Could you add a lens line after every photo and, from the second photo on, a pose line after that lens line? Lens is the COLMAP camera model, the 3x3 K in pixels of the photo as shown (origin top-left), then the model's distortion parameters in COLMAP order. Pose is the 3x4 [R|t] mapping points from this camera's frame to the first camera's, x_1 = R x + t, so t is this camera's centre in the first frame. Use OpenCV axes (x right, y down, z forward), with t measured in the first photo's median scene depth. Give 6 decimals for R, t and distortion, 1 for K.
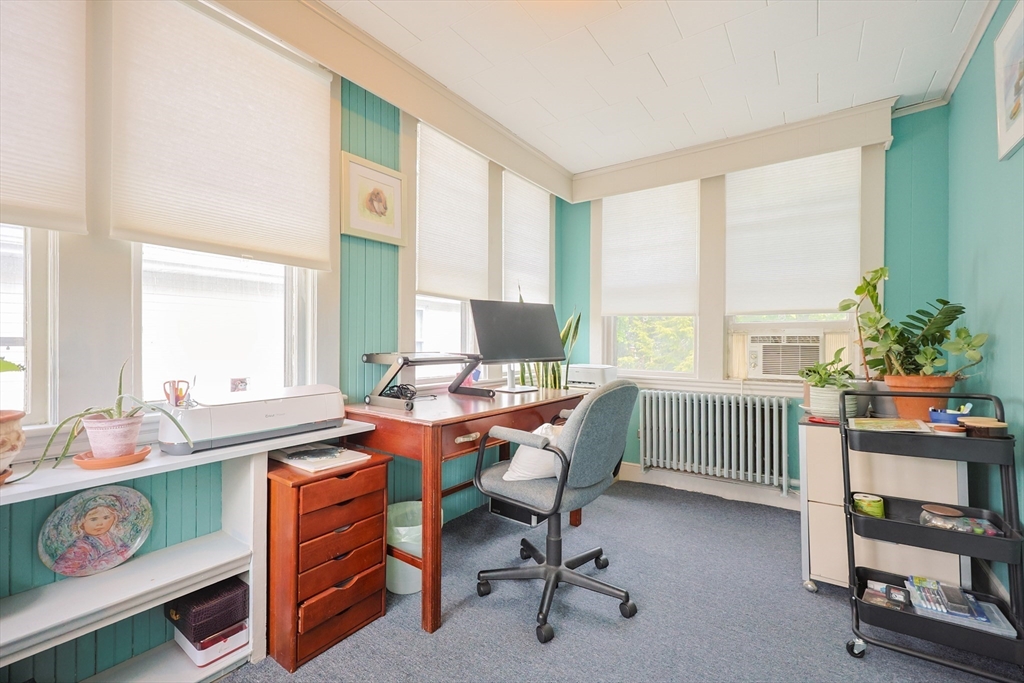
lens RADIAL K [[440.4, 0, 512.0], [0, 440.4, 341.5], [0, 0, 1]] dist [-0.001921, -0.000151]
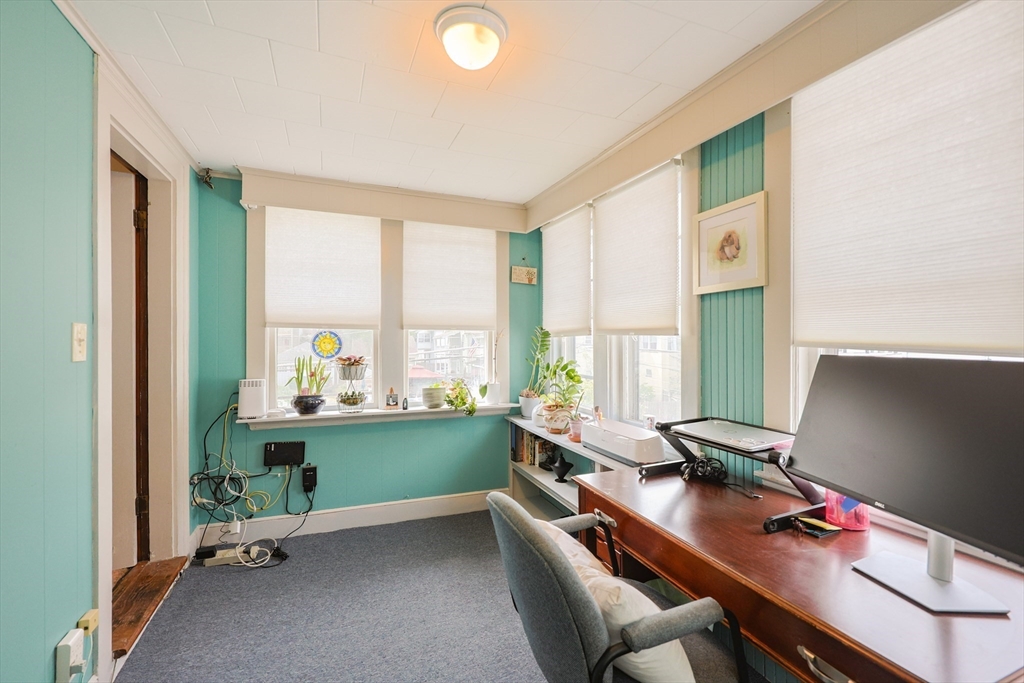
lens RADIAL K [[440.4, 0, 512.0], [0, 440.4, 341.5], [0, 0, 1]] dist [-0.001921, -0.000151]
pose [[-0.530599, -0.002884, -0.847618, 0.694351], [-0.012251, 0.999916, 0.004267, -0.121417], [0.847535, 0.012648, -0.530589, 1.109490]]
